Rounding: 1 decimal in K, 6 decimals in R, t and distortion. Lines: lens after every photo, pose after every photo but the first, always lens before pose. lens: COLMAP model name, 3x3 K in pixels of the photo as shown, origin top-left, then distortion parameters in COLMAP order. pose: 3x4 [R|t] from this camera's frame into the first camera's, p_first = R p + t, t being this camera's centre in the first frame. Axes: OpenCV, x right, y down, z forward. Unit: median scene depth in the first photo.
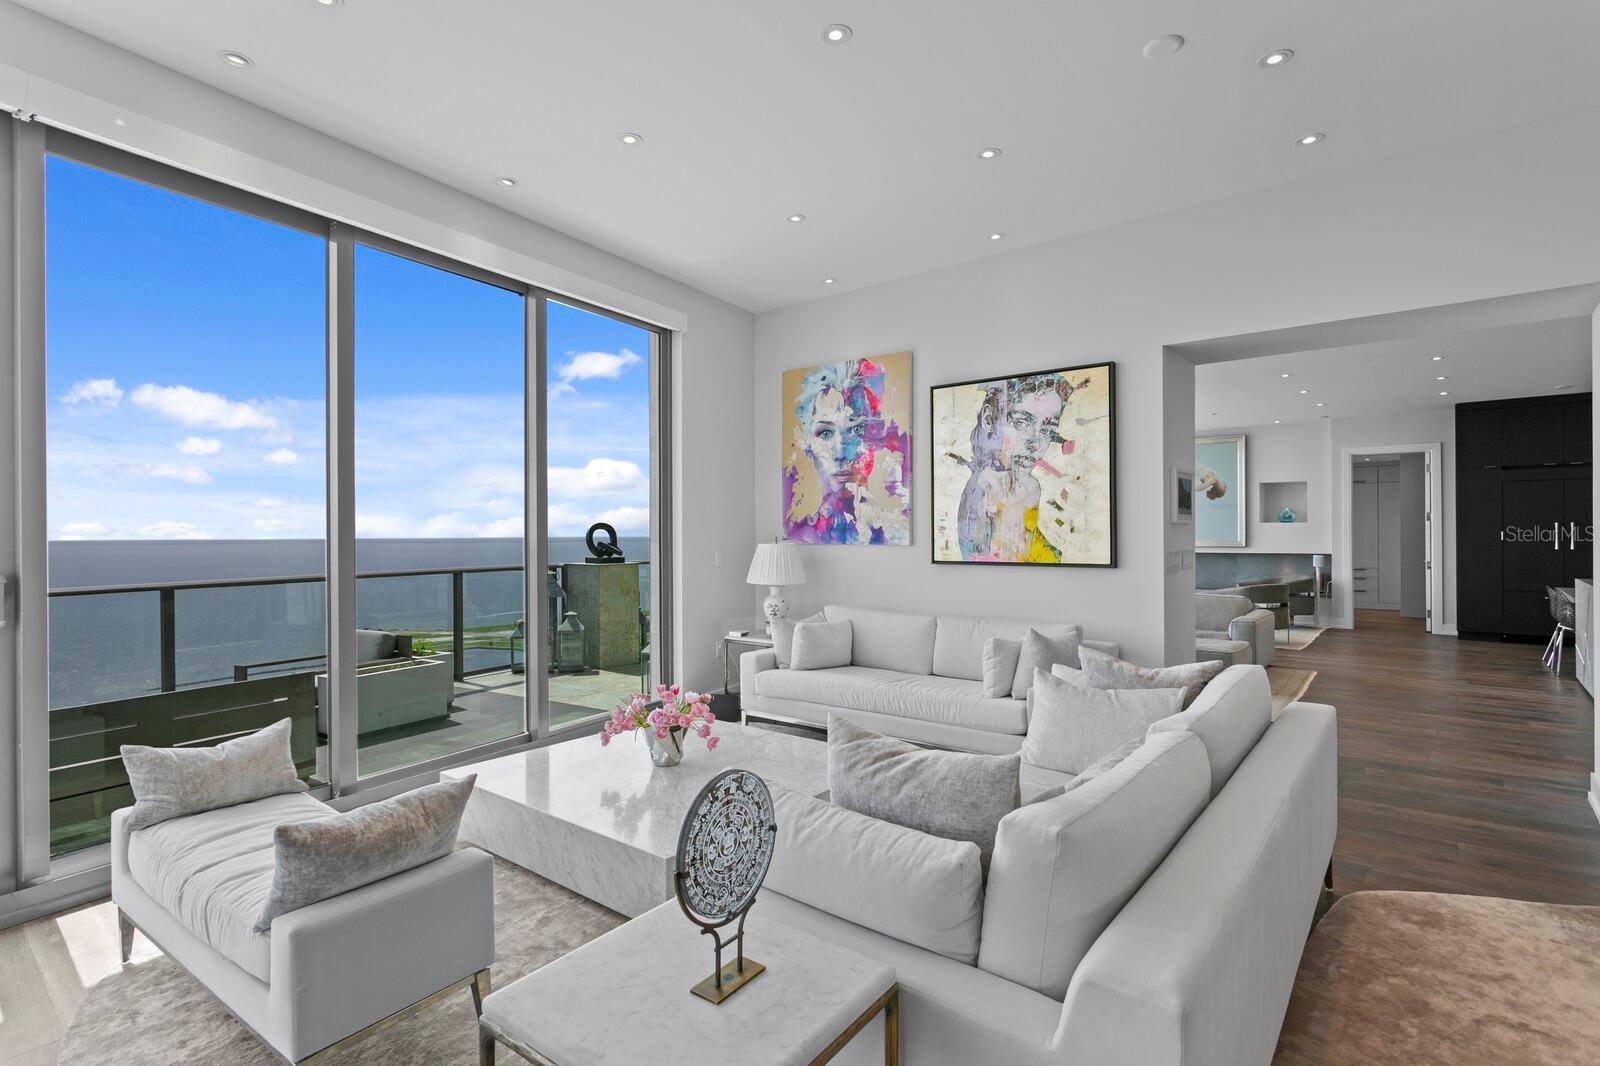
lens RADIAL K [[759.2, 0, 800.0], [0, 759.2, 533.0], [0, 0, 1]] dist [-0.001741, -0.000285]
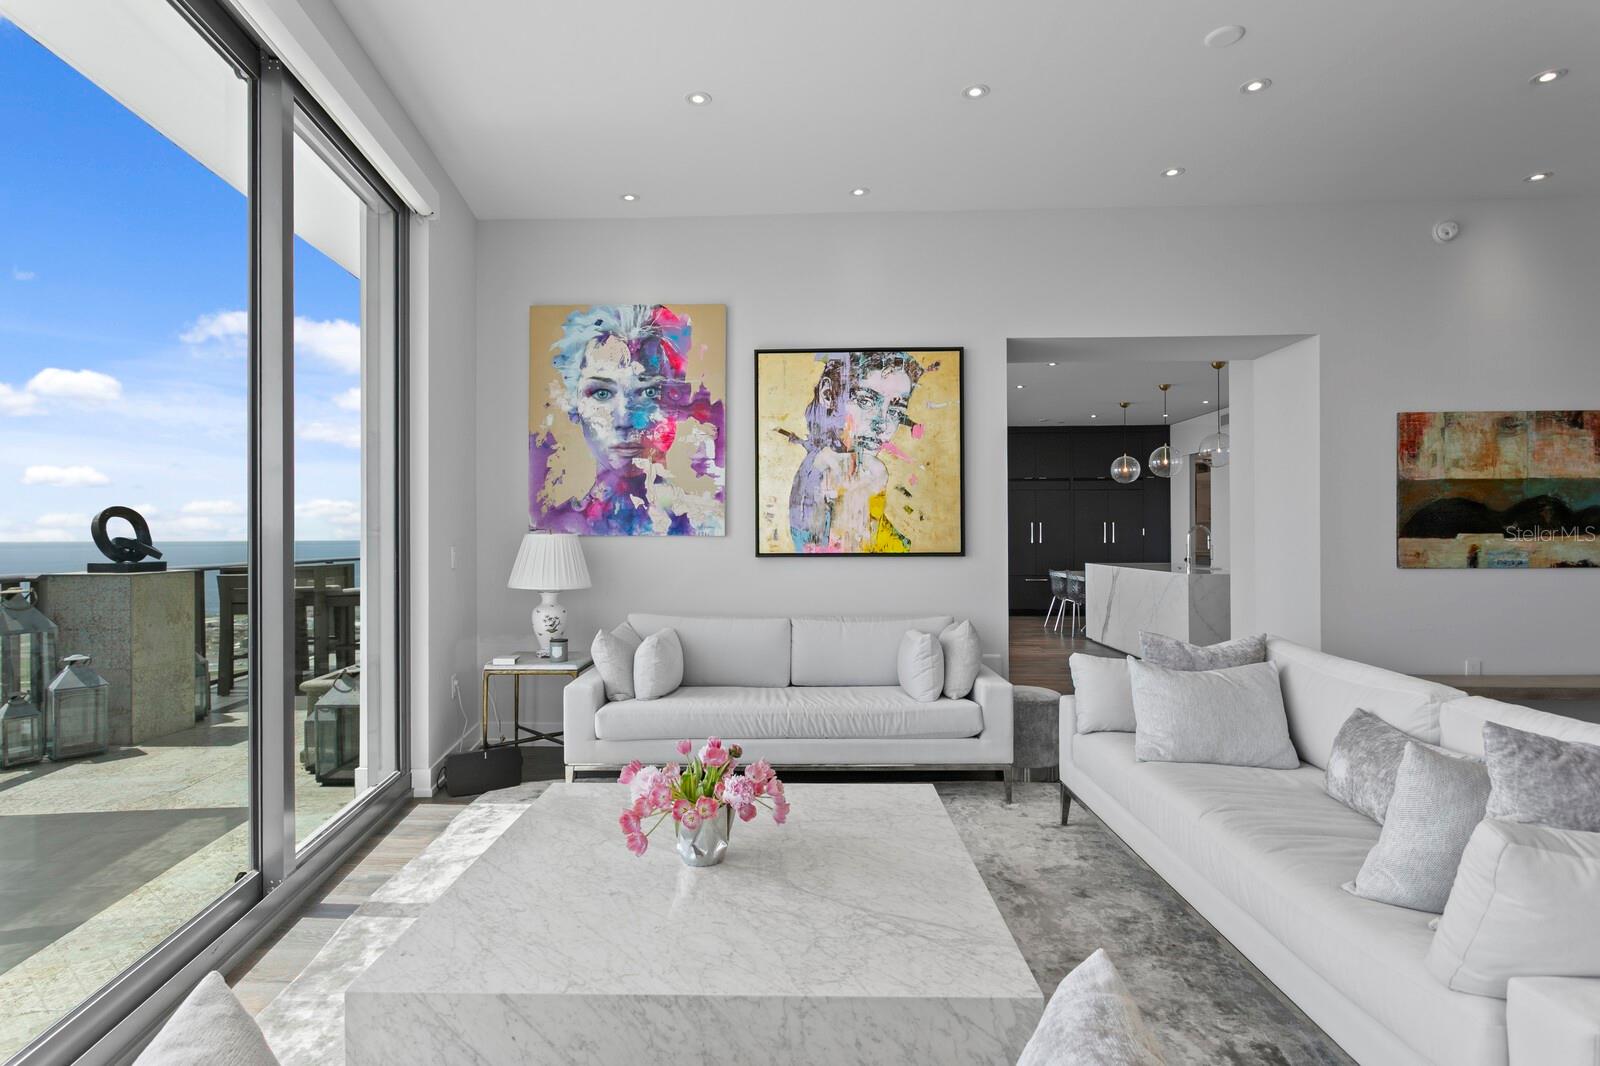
lens RADIAL K [[806.7, 0, 776.4], [0, 806.7, 529.8], [0, 0, 1]] dist [0.000893, 0.000924]
pose [[0.807843, 0.003007, 0.589391, -0.342733], [0.000469, 0.999983, -0.005743, 0.015216], [-0.589398, 0.004916, 0.807828, 0.251952]]
